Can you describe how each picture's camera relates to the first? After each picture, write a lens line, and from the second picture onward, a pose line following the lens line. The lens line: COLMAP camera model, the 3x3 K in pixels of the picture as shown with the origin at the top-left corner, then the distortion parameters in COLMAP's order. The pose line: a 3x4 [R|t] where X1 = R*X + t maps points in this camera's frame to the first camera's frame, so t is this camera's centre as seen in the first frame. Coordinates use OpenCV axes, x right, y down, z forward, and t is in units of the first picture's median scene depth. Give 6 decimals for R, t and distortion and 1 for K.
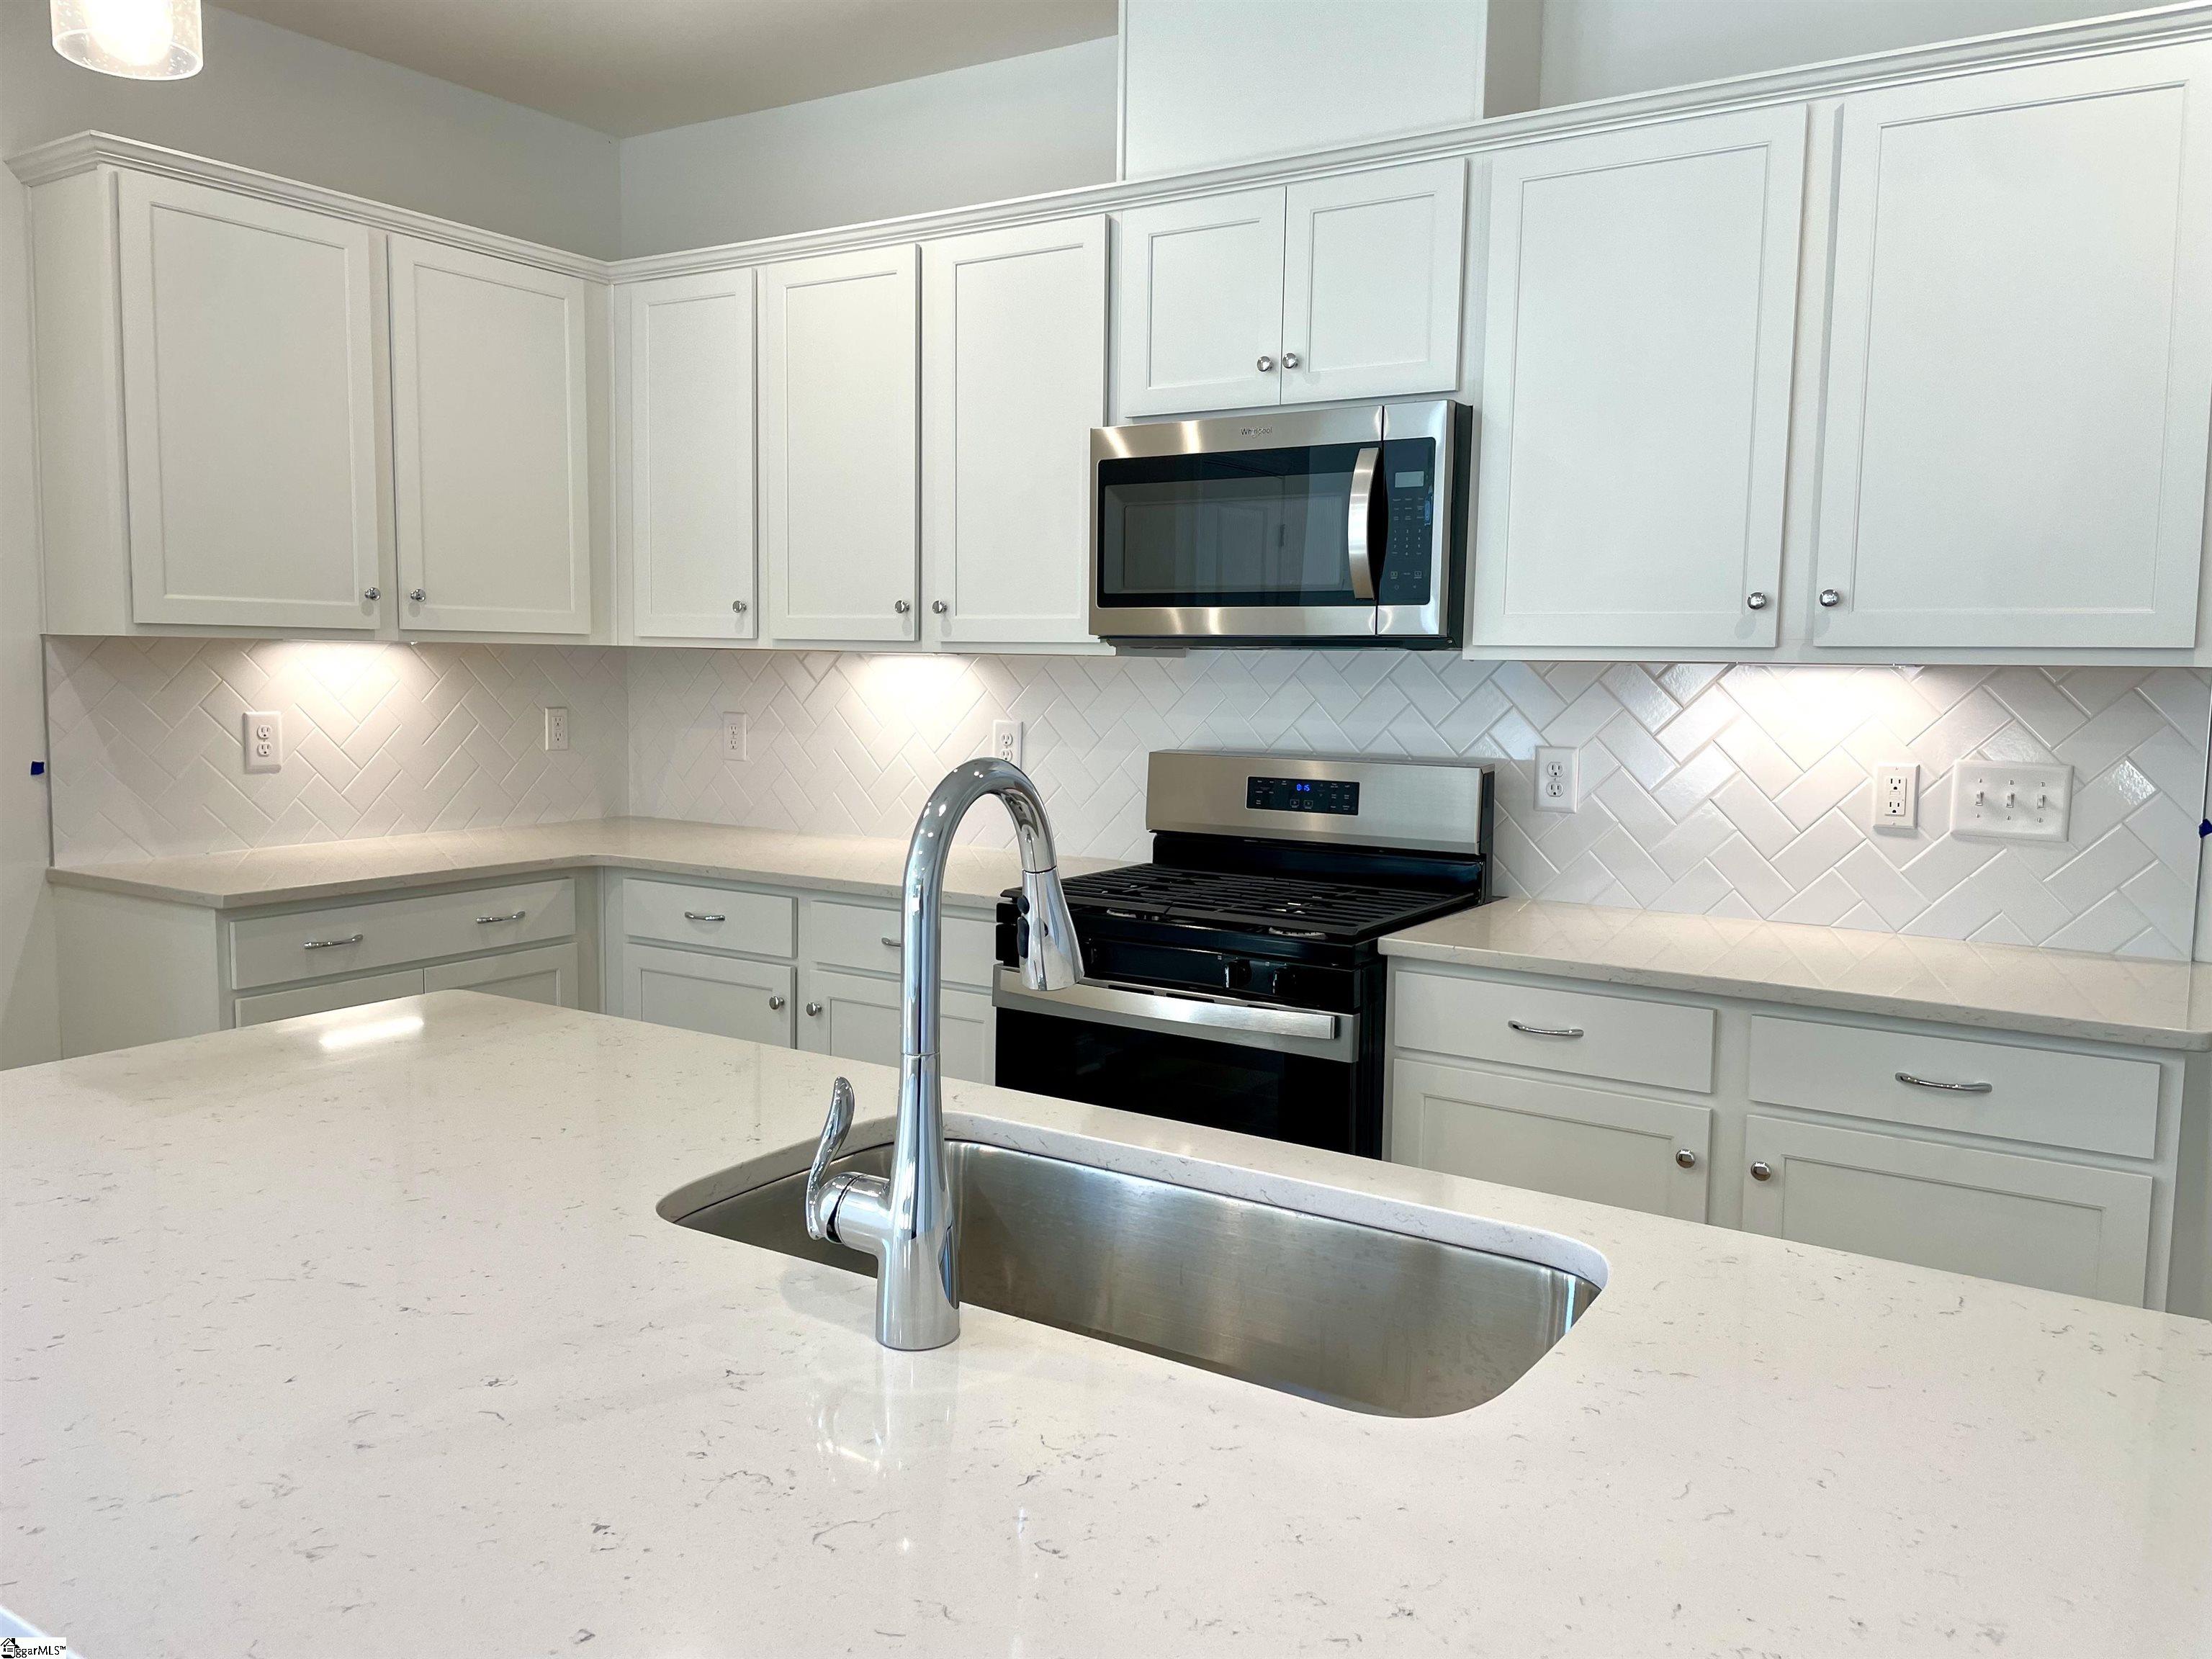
lens RADIAL K [[1674.1, 0, 1116.7], [0, 1674.1, 829.0], [0, 0, 1]] dist [0.039080, -0.044384]
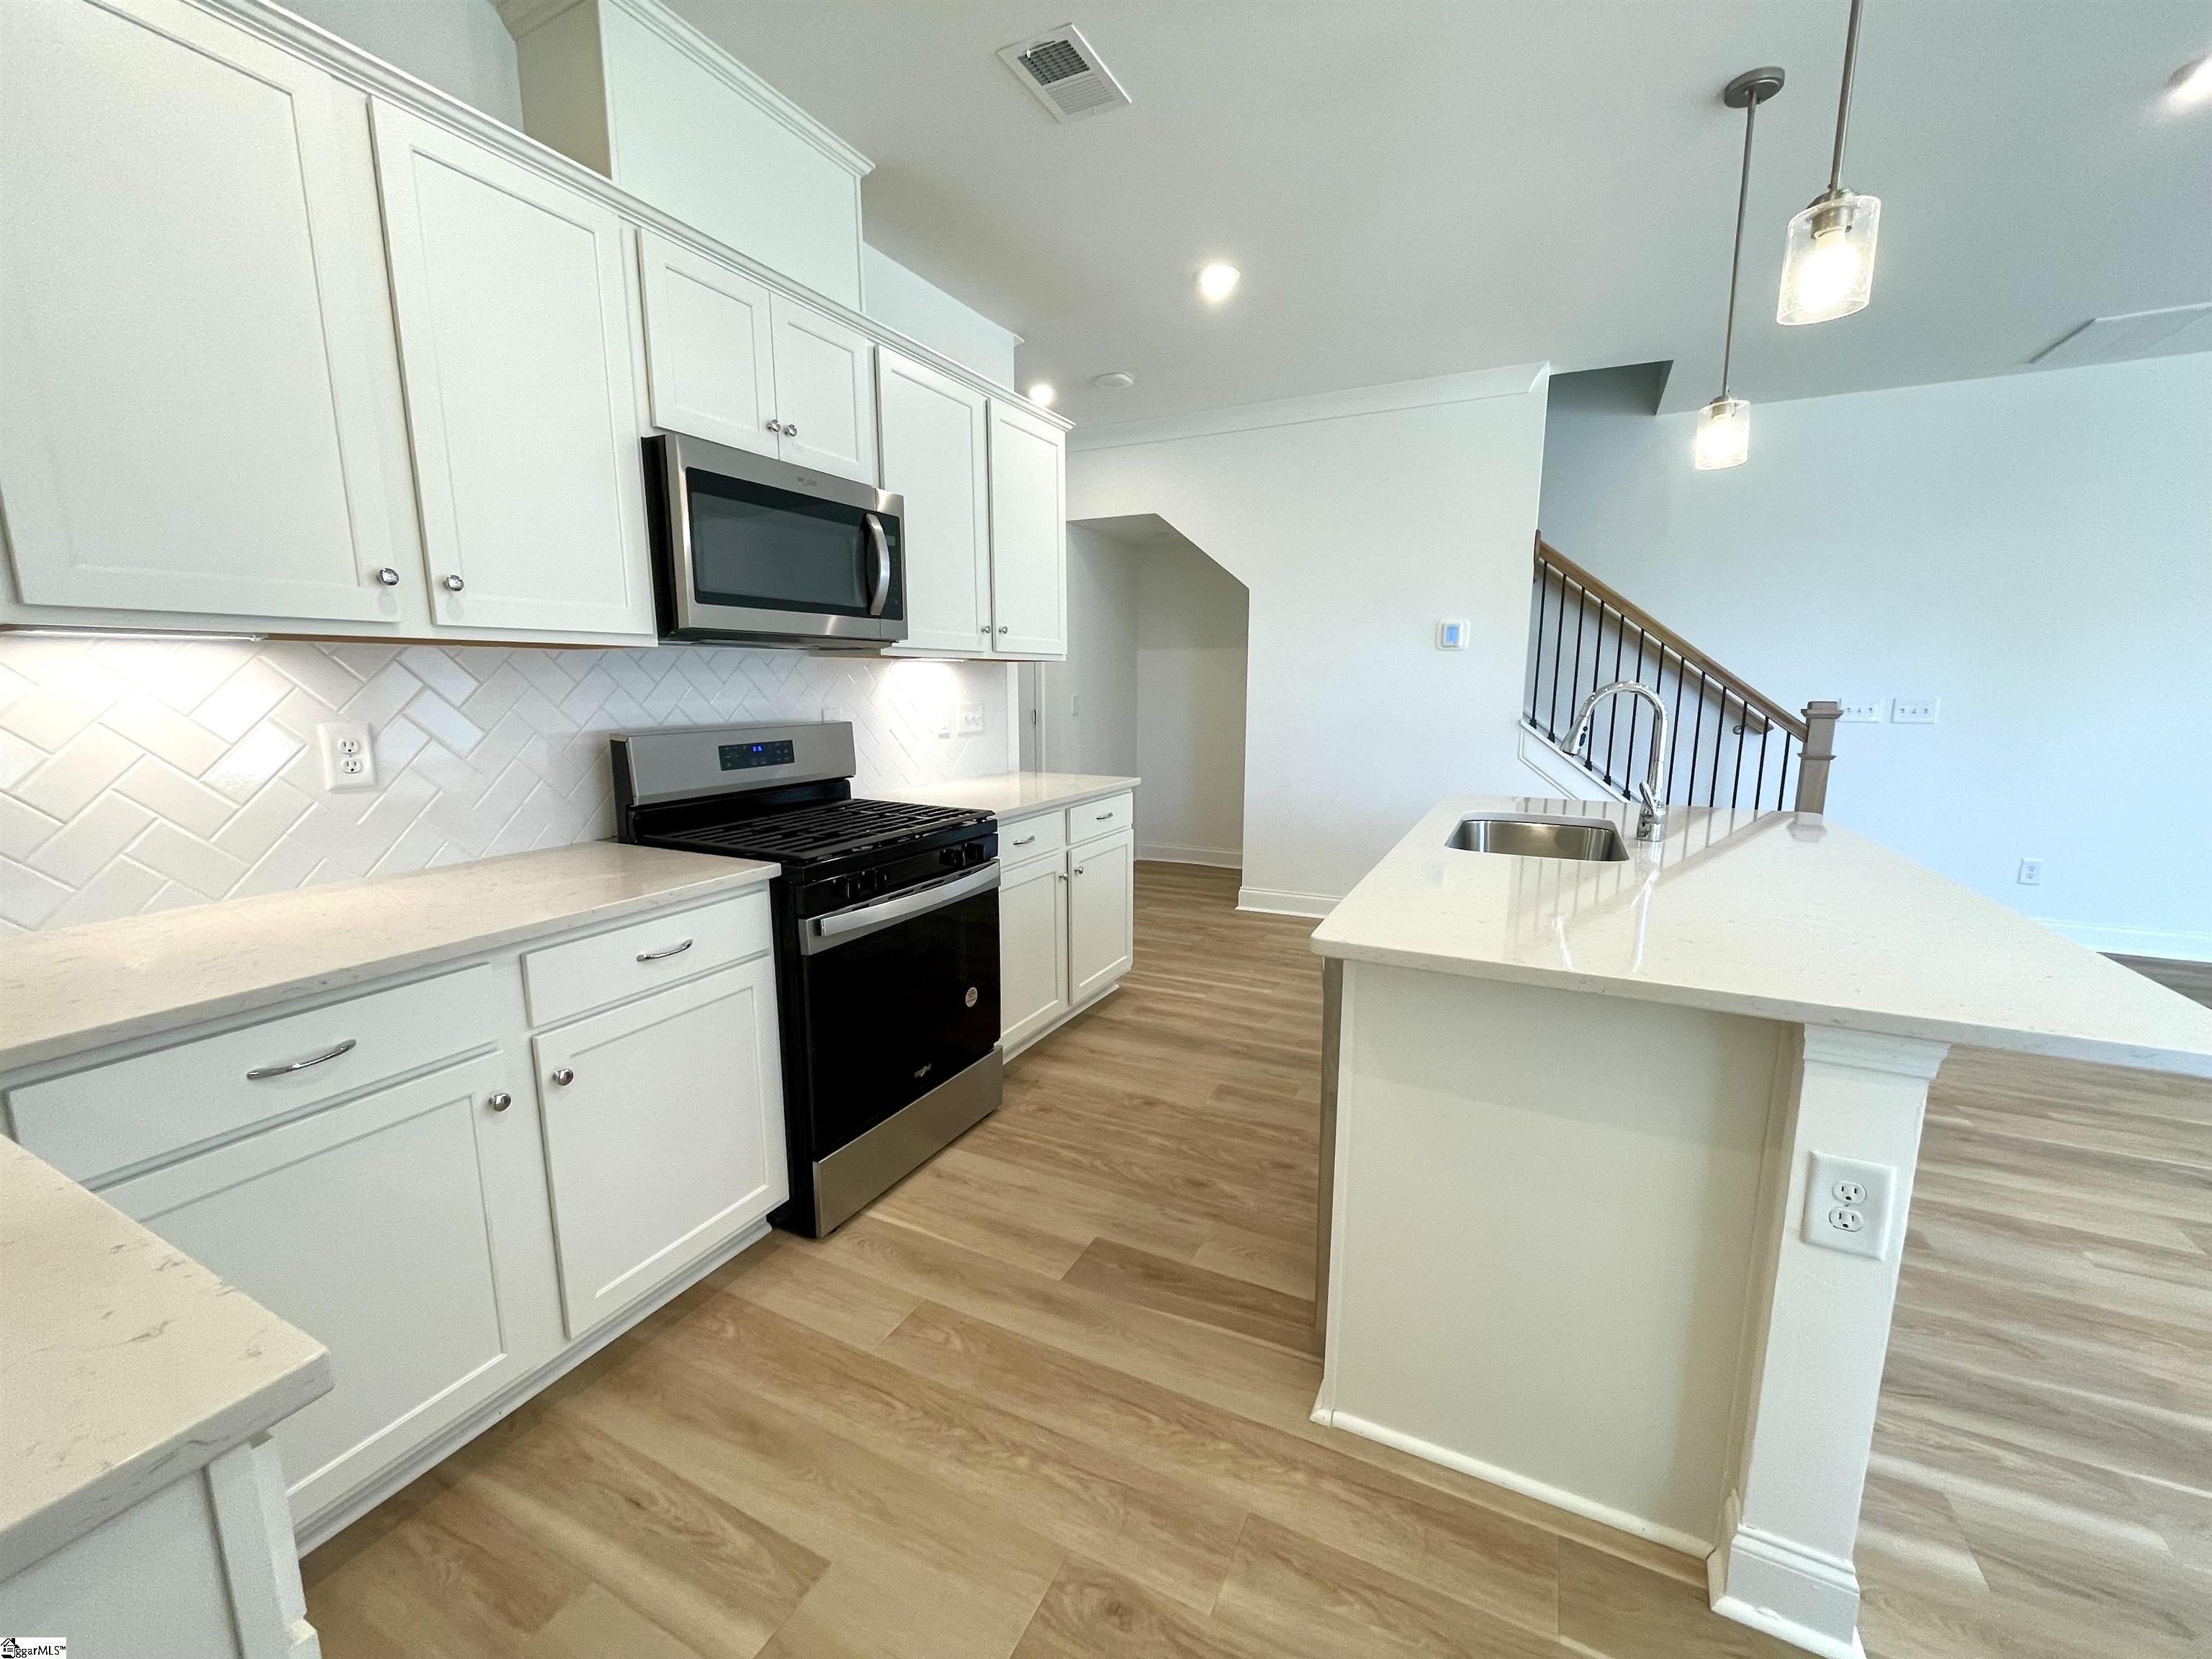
lens RADIAL K [[895.2, 0, 1115.7], [0, 895.2, 826.1], [0, 0, 1]] dist [-0.002561, 0.000030]
pose [[-0.108640, -0.177759, 0.978059, -0.691870], [0.097148, 0.977274, 0.188407, -0.077750], [-0.989323, 0.115485, -0.088902, 0.846085]]
